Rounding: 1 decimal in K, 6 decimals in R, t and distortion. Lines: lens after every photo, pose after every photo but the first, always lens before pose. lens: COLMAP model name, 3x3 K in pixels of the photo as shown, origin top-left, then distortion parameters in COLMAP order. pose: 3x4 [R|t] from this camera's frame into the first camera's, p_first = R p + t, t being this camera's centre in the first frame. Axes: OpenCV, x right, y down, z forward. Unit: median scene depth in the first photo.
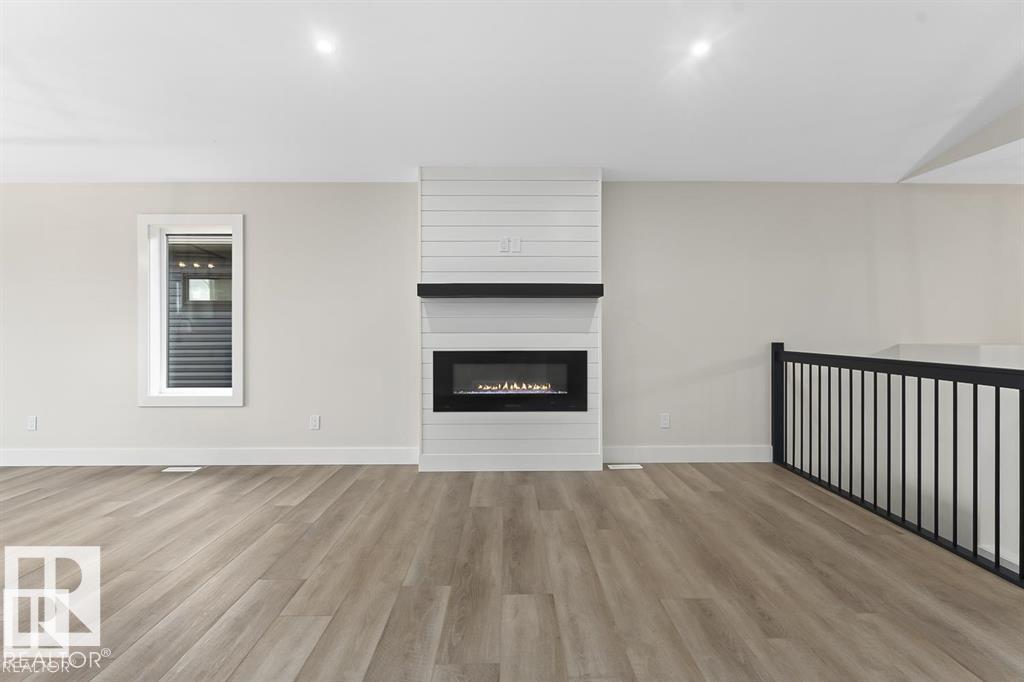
lens RADIAL K [[499.8, 0, 509.1], [0, 499.8, 325.9], [0, 0, 1]] dist [0.000721, -0.000583]
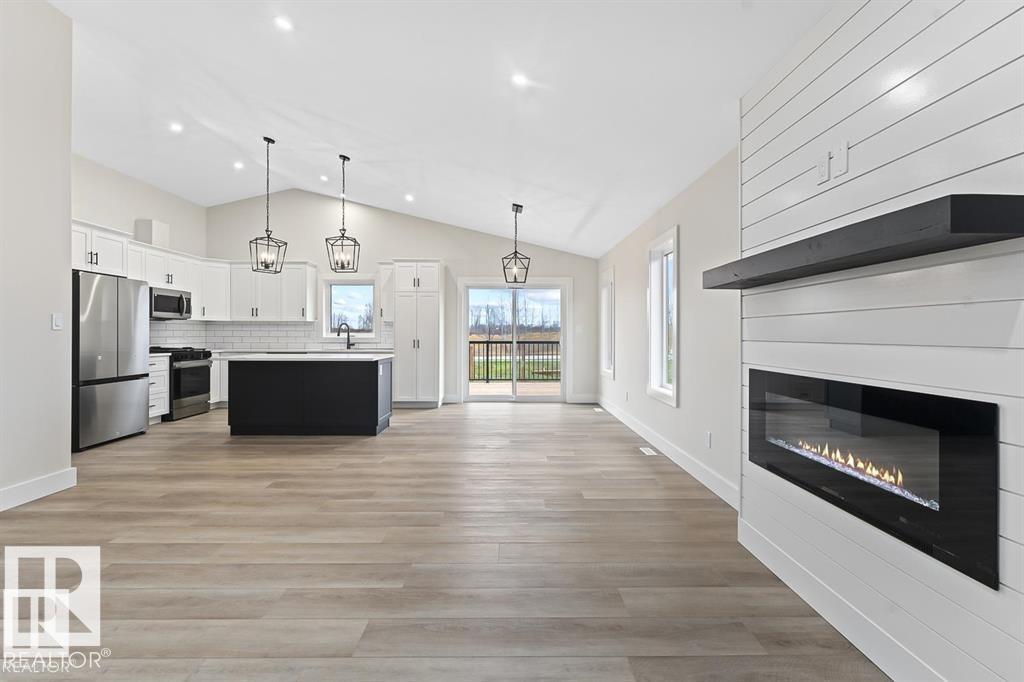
lens RADIAL K [[457.7, 0, 510.0], [0, 457.7, 336.7], [0, 0, 1]] dist [-0.004388, 0.001405]
pose [[-0.000854, 0.007476, -0.999972, 0.454035], [0.001123, 0.999971, 0.007475, 0.003165], [0.999999, -0.001117, -0.000862, 0.687909]]
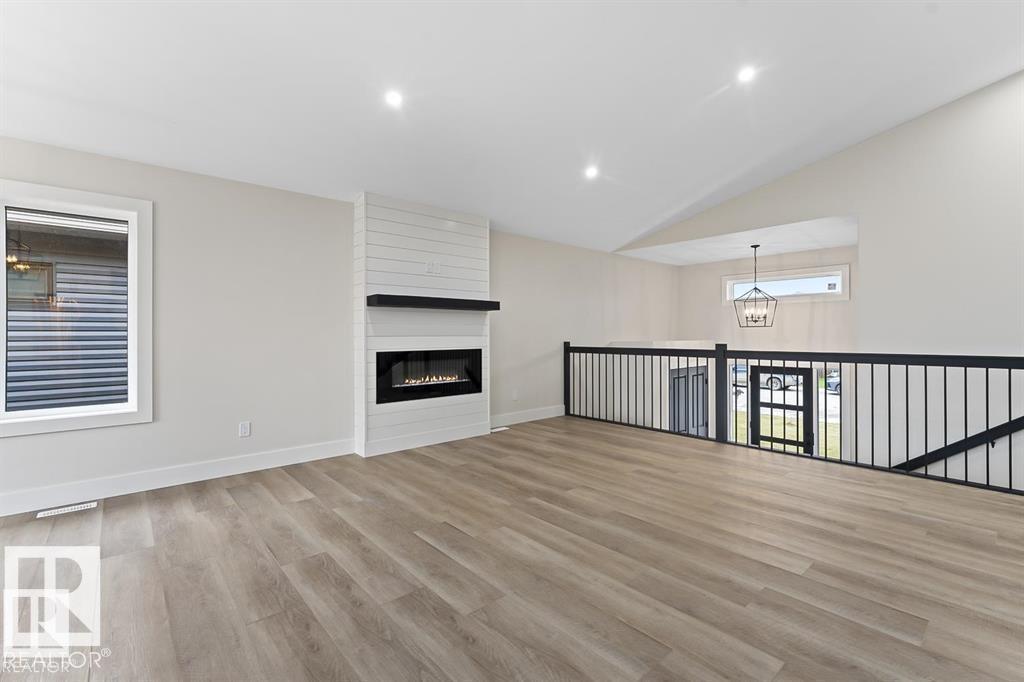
lens RADIAL K [[457.7, 0, 513.8], [0, 457.7, 334.6], [0, 0, 1]] dist [-0.004388, 0.001405]
pose [[0.753199, -0.002773, 0.657787, -0.615926], [0.001298, 0.999995, 0.002729, 0.006671], [-0.657791, -0.001202, 0.753199, -0.016256]]
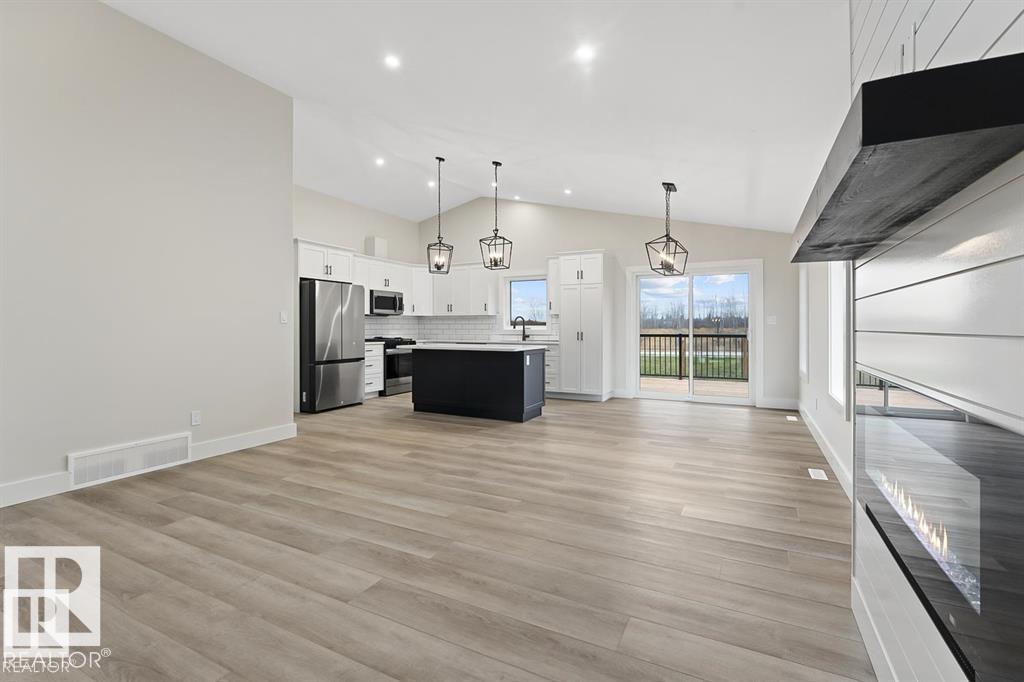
lens RADIAL K [[459.8, 0, 511.5], [0, 459.8, 331.5], [0, 0, 1]] dist [-0.004755, -0.000150]
pose [[-0.464319, 0.009675, -0.885615, 0.386373], [0.003126, 0.999952, 0.009284, 0.007857], [0.885662, 0.001542, -0.464327, 0.916941]]
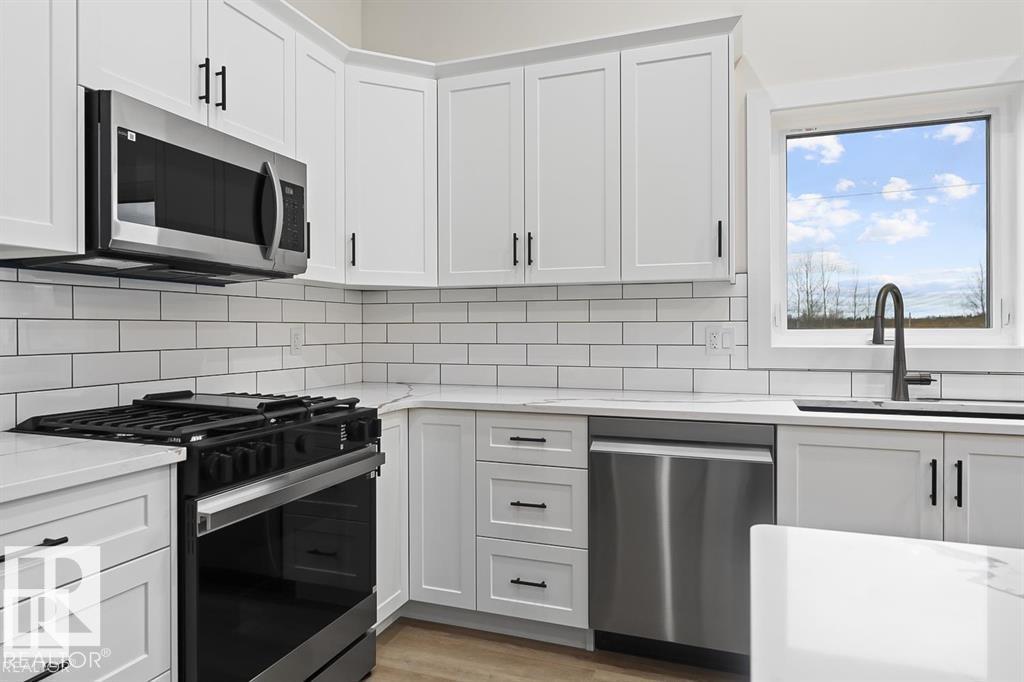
lens RADIAL K [[618.5, 0, 515.7], [0, 618.5, 335.3], [0, 0, 1]] dist [-0.001961, 0.000311]
pose [[-0.347169, 0.010399, -0.937745, -0.792863], [0.006341, 0.999942, 0.008741, 0.000269], [0.937781, -0.002912, -0.347215, -0.133020]]
